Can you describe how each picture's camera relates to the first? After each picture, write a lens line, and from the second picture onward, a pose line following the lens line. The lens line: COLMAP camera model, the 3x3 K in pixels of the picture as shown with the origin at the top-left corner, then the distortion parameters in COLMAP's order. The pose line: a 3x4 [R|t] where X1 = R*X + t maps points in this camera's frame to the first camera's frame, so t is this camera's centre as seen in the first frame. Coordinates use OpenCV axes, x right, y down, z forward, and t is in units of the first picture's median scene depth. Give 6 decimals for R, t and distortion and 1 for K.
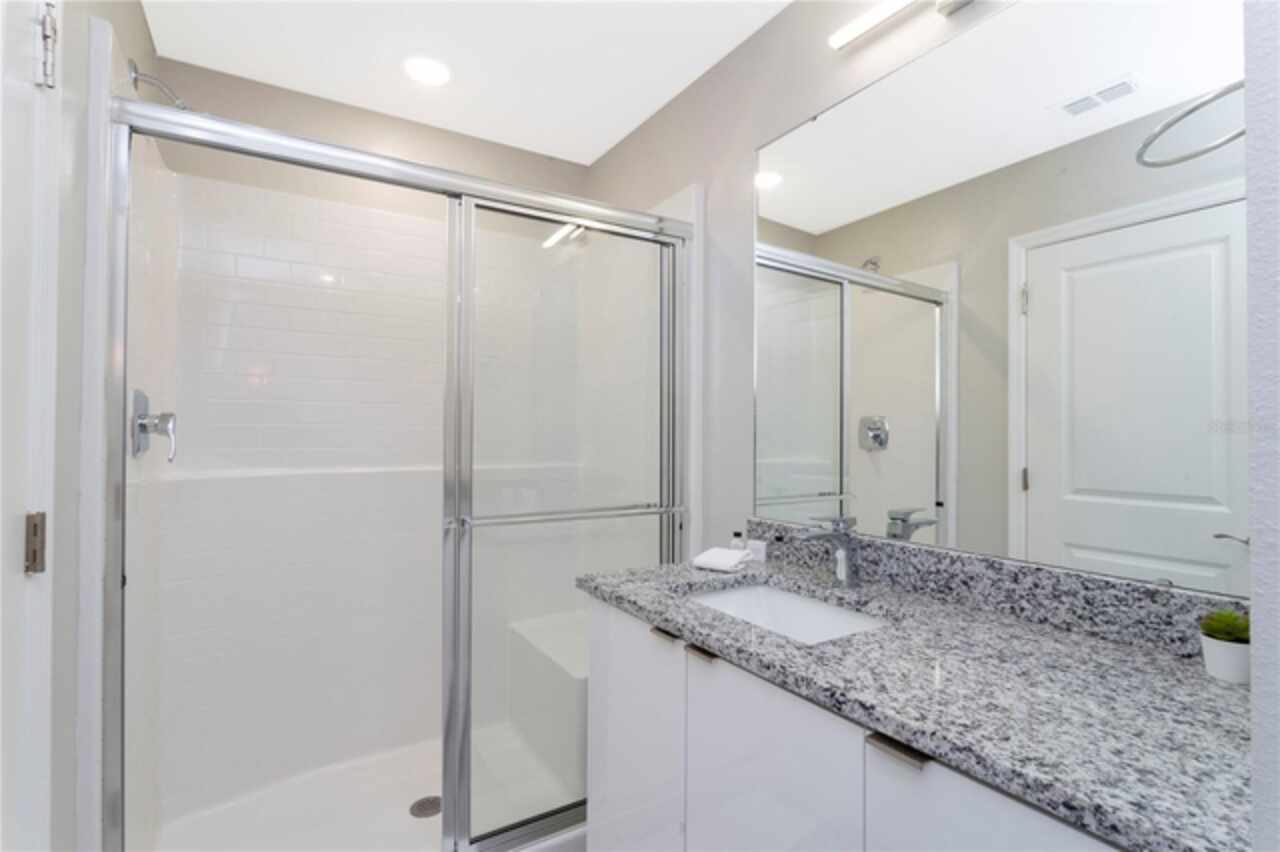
lens RADIAL K [[621.1, 0, 638.8], [0, 621.1, 435.6], [0, 0, 1]] dist [0.002853, 0.000064]
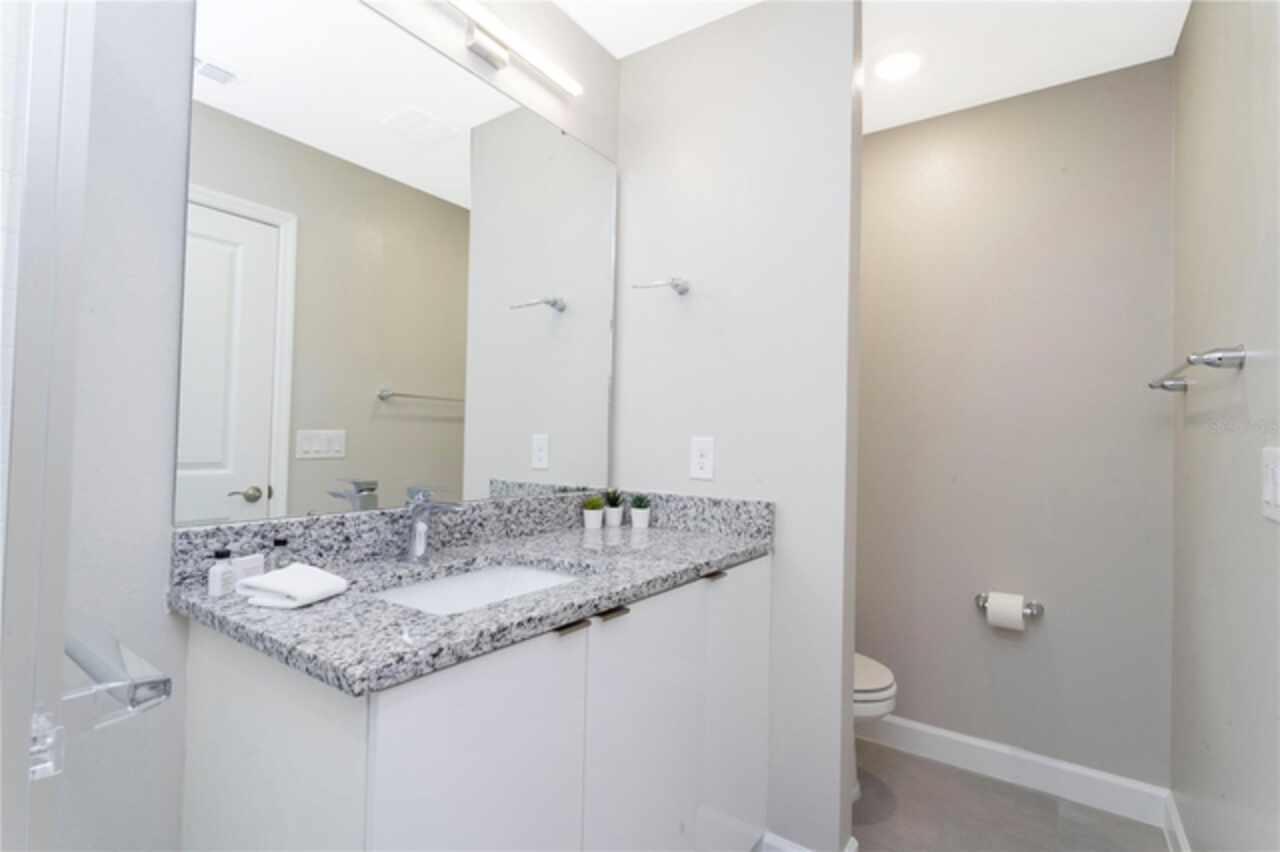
lens RADIAL K [[621.1, 0, 637.7], [0, 621.1, 423.2], [0, 0, 1]] dist [0.002853, 0.000064]
pose [[-0.406524, 0.010422, 0.913580, -0.771279], [-0.025863, 0.999403, -0.022909, 0.054146], [-0.913274, -0.032941, -0.406012, 1.257379]]
